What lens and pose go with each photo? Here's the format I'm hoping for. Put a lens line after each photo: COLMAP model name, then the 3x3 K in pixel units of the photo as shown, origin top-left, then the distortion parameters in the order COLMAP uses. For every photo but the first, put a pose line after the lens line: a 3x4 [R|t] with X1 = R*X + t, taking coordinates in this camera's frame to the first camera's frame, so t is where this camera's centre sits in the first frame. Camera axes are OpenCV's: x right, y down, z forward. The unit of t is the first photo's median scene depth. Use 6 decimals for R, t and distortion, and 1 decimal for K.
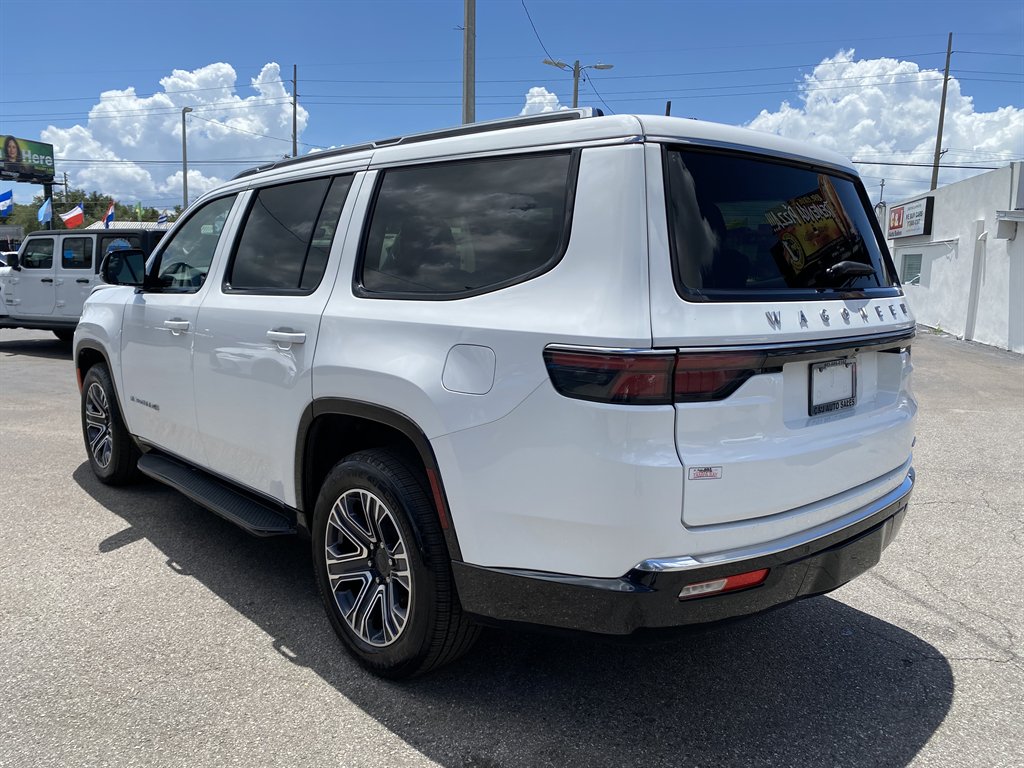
lens RADIAL K [[789.4, 0, 512.0], [0, 789.4, 384.0], [0, 0, 1]] dist [0.011713, -0.007342]
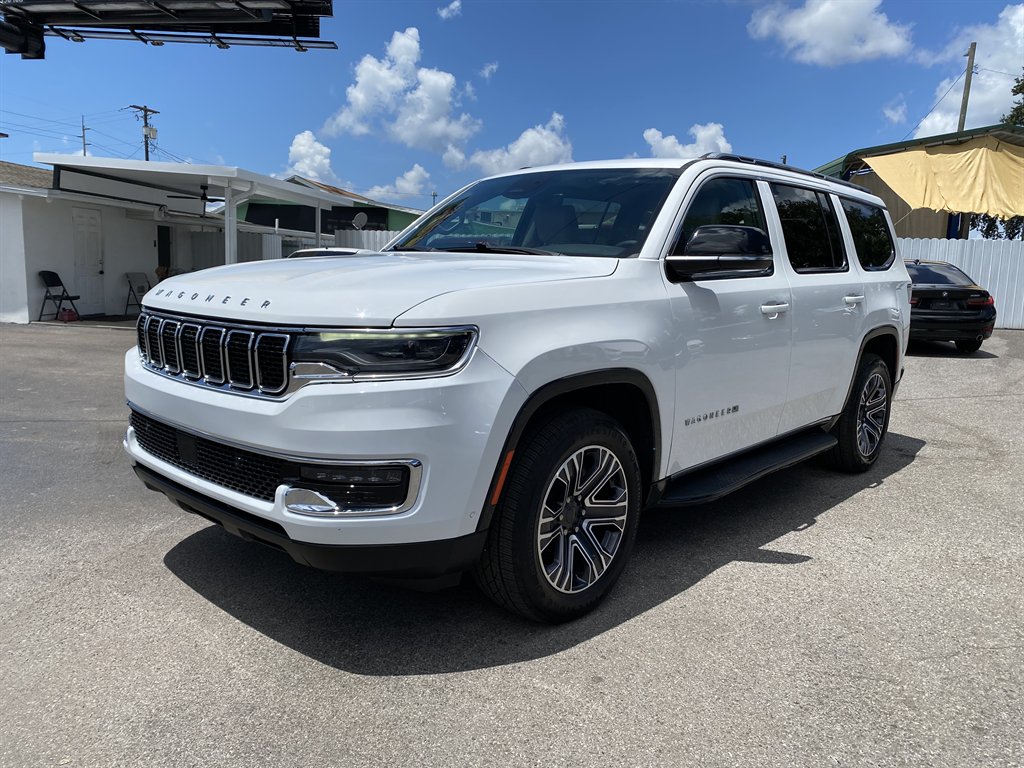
lens RADIAL K [[789.4, 0, 512.0], [0, 789.4, 384.0], [0, 0, 1]] dist [0.011713, -0.007342]
pose [[-0.111956, -0.162685, 0.980306, -0.374762], [0.112119, 0.978140, 0.175131, -0.052247], [-0.987368, 0.129518, -0.091269, 0.389394]]
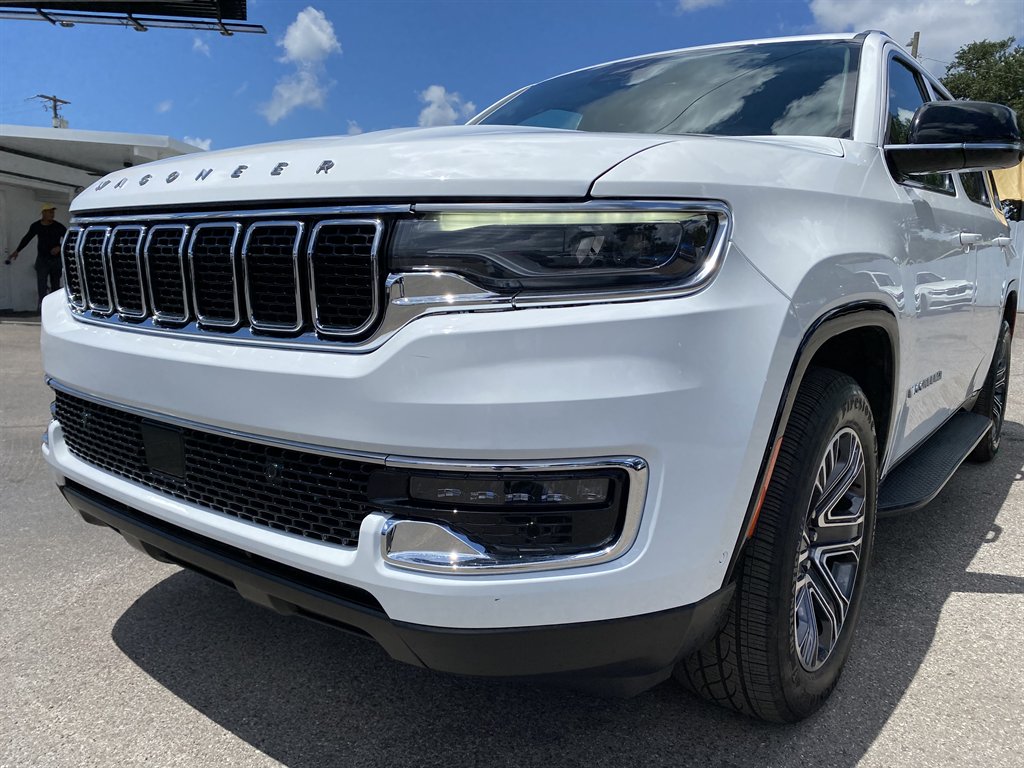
lens RADIAL K [[789.4, 0, 512.0], [0, 789.4, 384.0], [0, 0, 1]] dist [0.011713, -0.007342]
pose [[-0.197942, -0.156147, 0.967697, -0.285272], [0.119874, 0.975964, 0.182001, -0.033552], [-0.972856, 0.152027, -0.174466, 0.425844]]
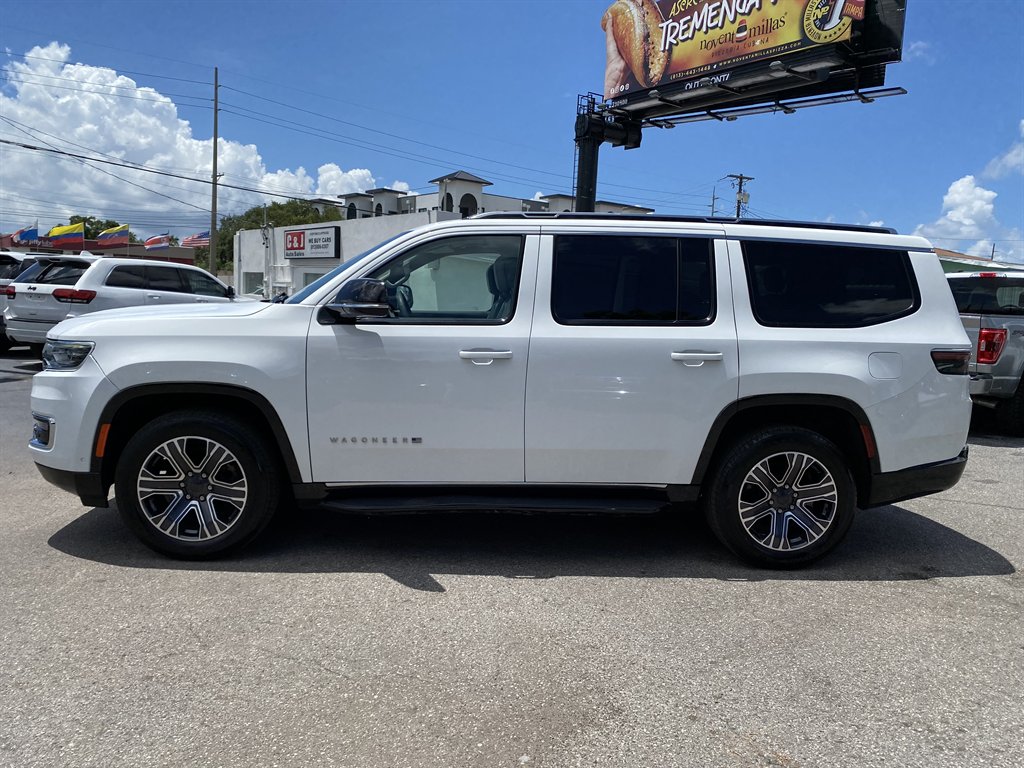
lens RADIAL K [[789.4, 0, 512.0], [0, 789.4, 384.0], [0, 0, 1]] dist [0.011713, -0.007342]
pose [[0.610187, -0.074032, 0.788791, -0.334386], [0.082163, 0.996169, 0.029936, -0.017162], [-0.787985, 0.046543, 0.613932, 0.090677]]
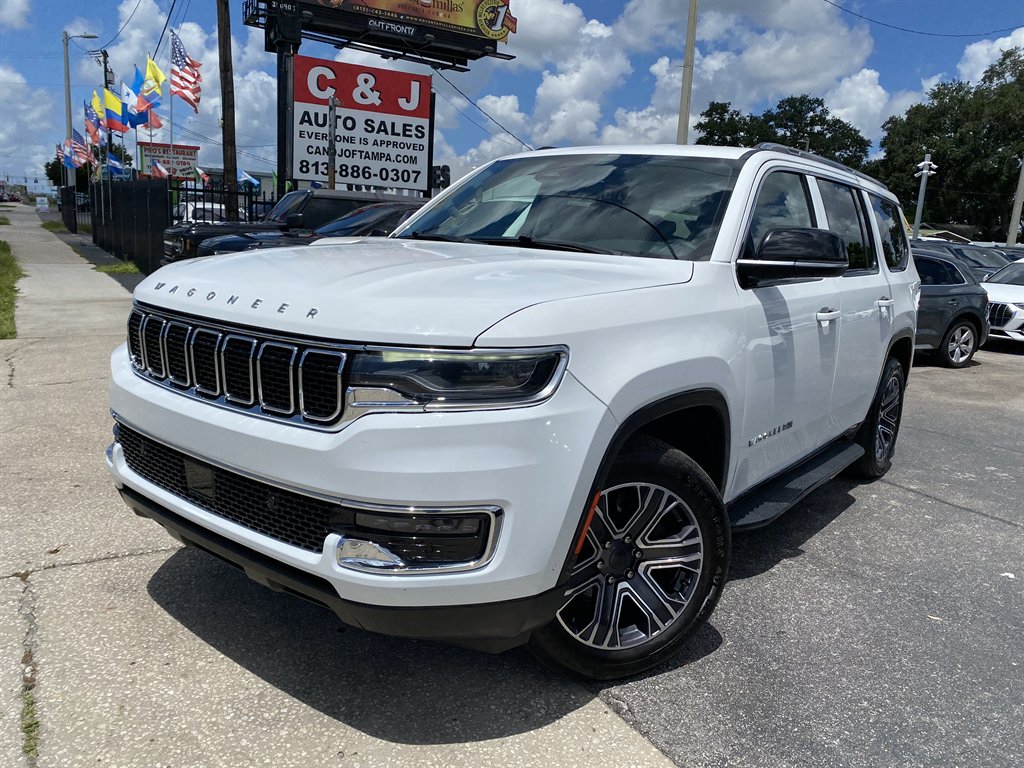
lens RADIAL K [[789.4, 0, 512.0], [0, 789.4, 384.0], [0, 0, 1]] dist [0.011713, -0.007342]
pose [[-0.189345, -0.200518, 0.961219, -0.339619], [0.075002, 0.973113, 0.217773, -0.061517], [-0.979042, 0.113327, -0.169215, 0.416699]]
